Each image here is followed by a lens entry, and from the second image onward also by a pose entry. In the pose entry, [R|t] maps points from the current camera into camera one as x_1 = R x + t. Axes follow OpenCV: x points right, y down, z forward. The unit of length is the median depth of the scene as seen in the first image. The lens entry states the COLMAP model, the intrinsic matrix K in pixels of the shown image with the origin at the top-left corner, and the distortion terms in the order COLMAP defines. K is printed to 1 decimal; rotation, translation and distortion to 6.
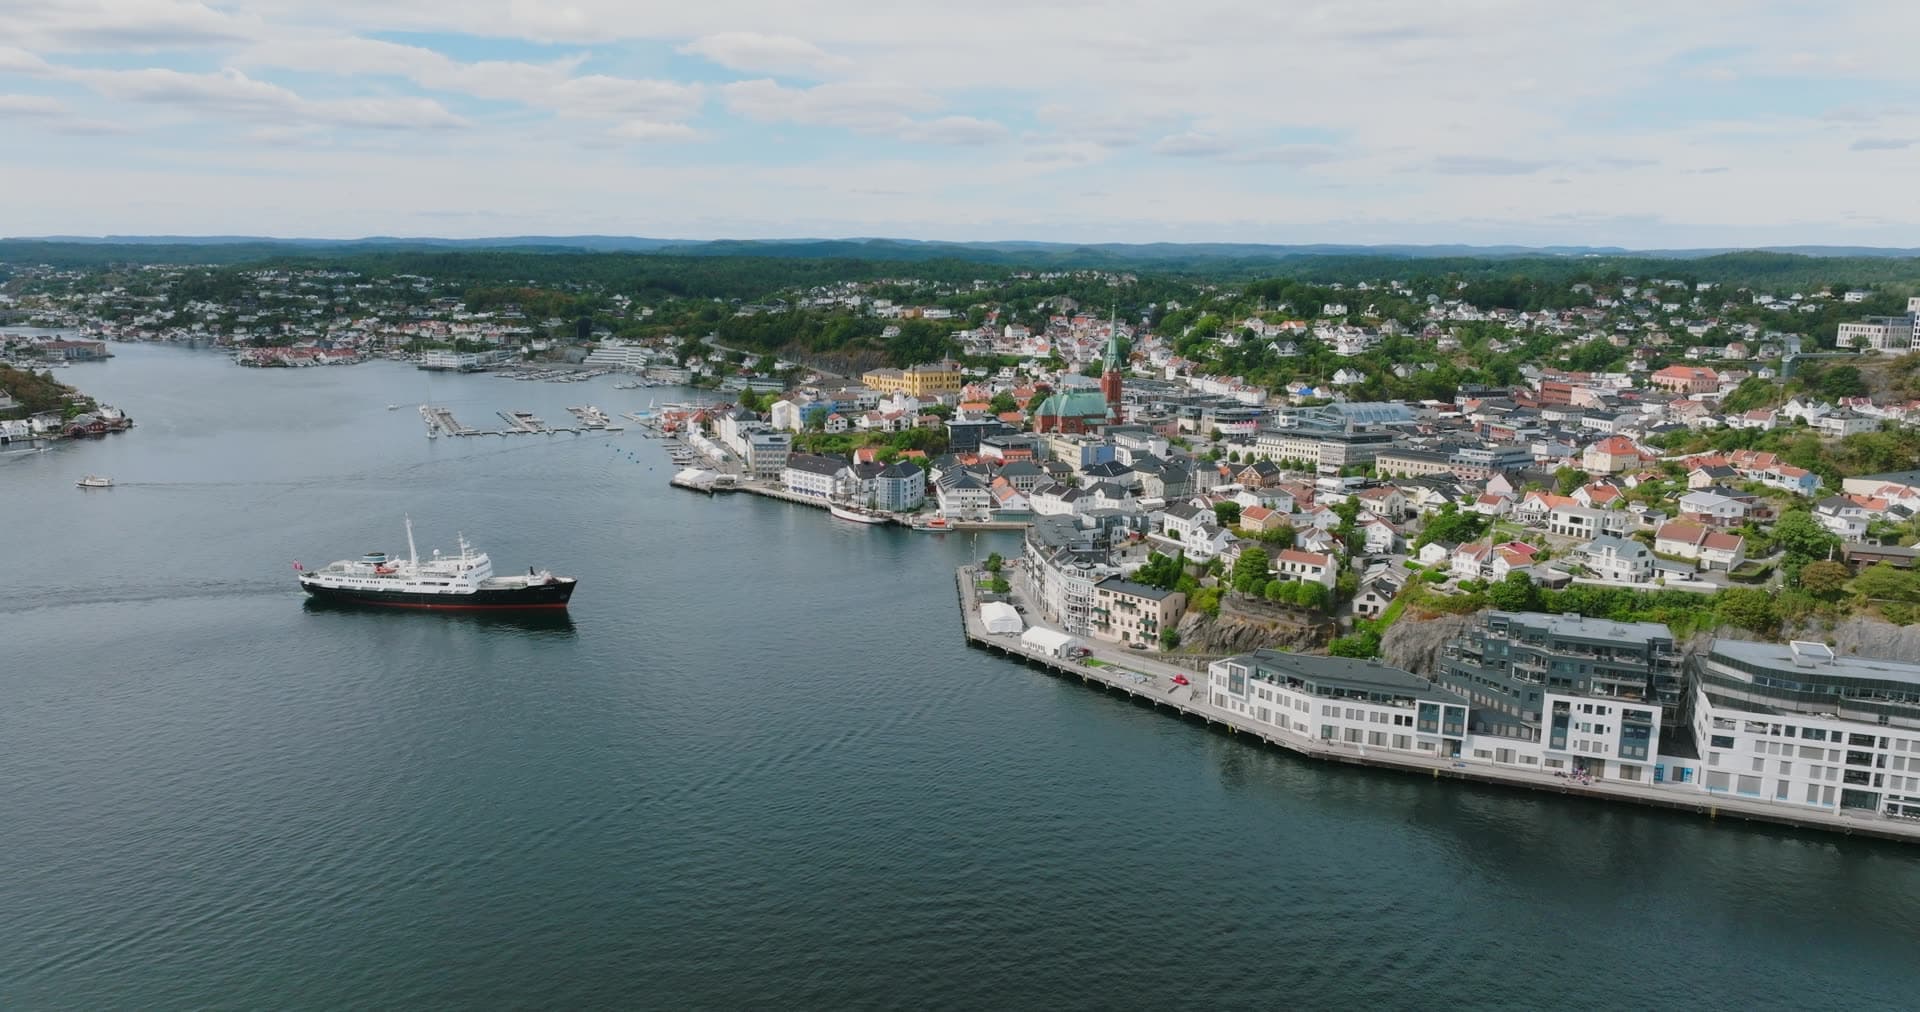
lens RADIAL K [[1344.0, 0, 960.0], [0, 1344.0, 506.0], [0, 0, 1]] dist [-0.004464, 0.021075]
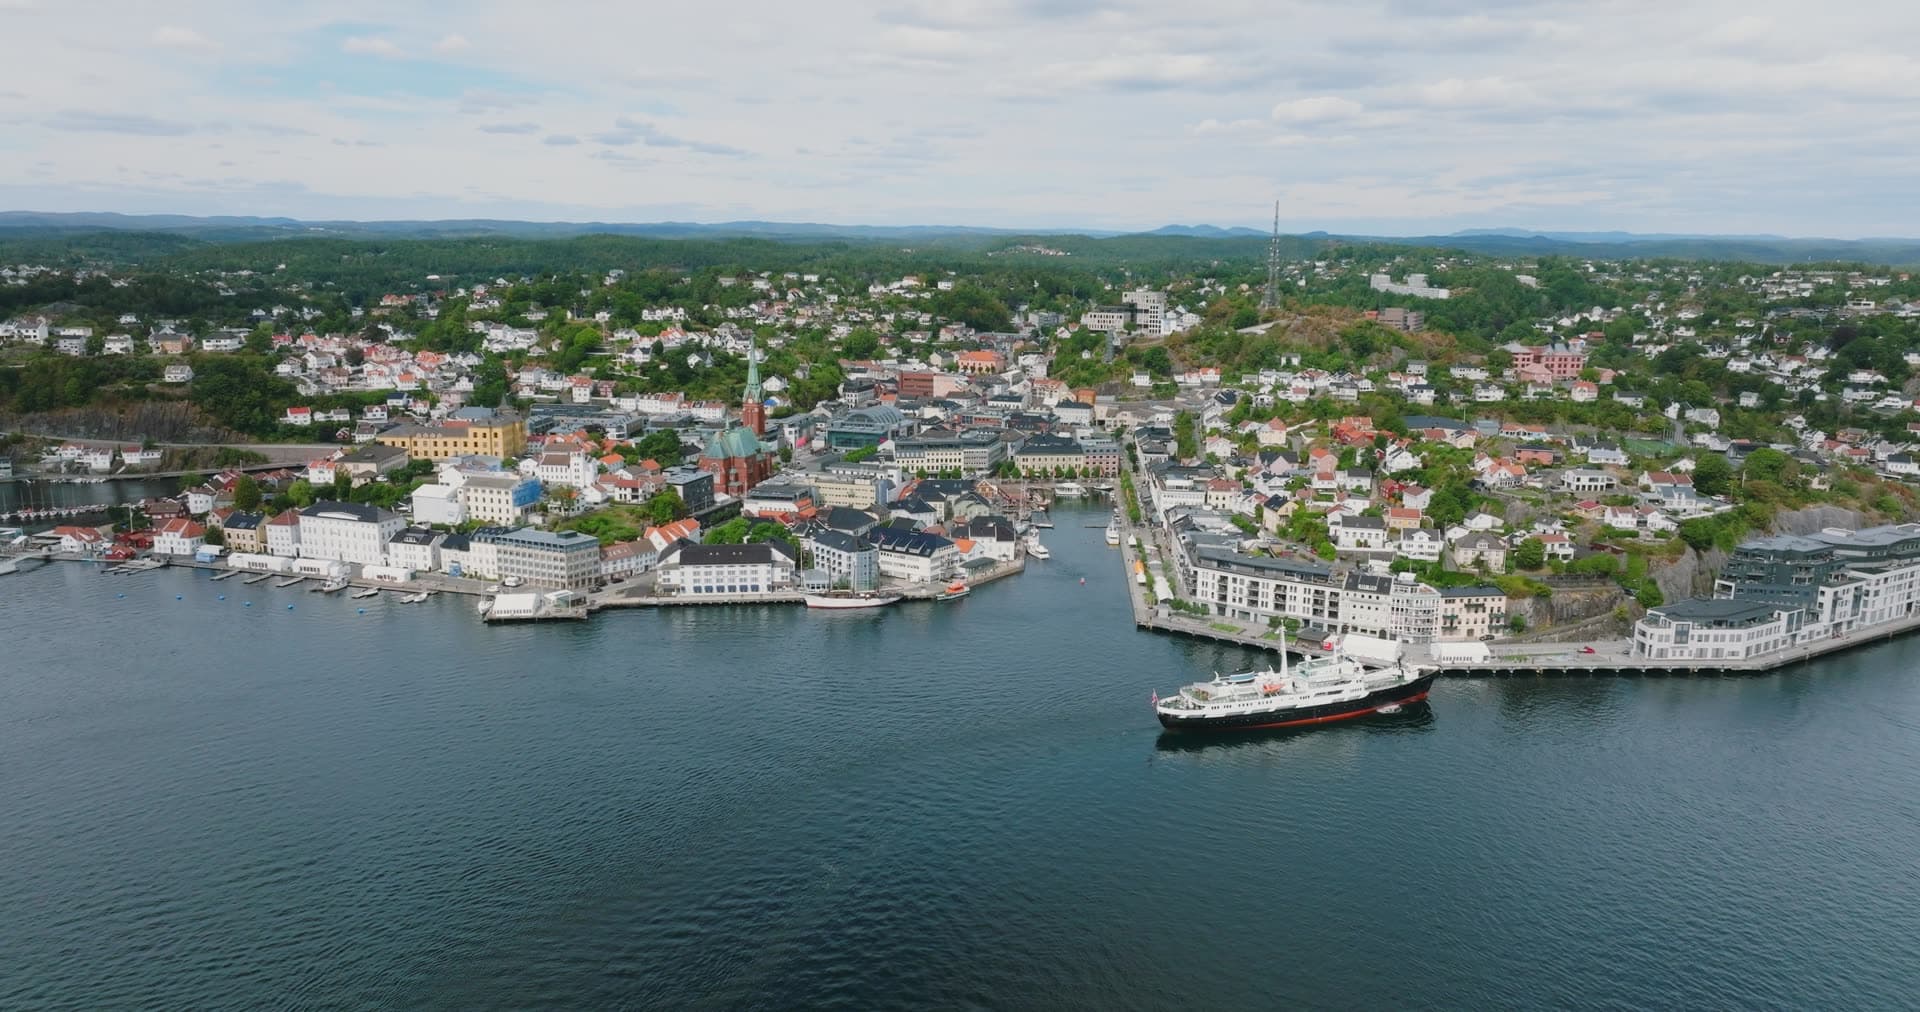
lens RADIAL K [[1344.0, 0, 960.0], [0, 1344.0, 506.0], [0, 0, 1]] dist [-0.004464, 0.021075]
pose [[0.604471, -0.158548, 0.780690, -1.053449], [0.141168, 0.985804, 0.090901, -0.183444], [-0.784020, 0.055261, 0.618271, 0.619711]]
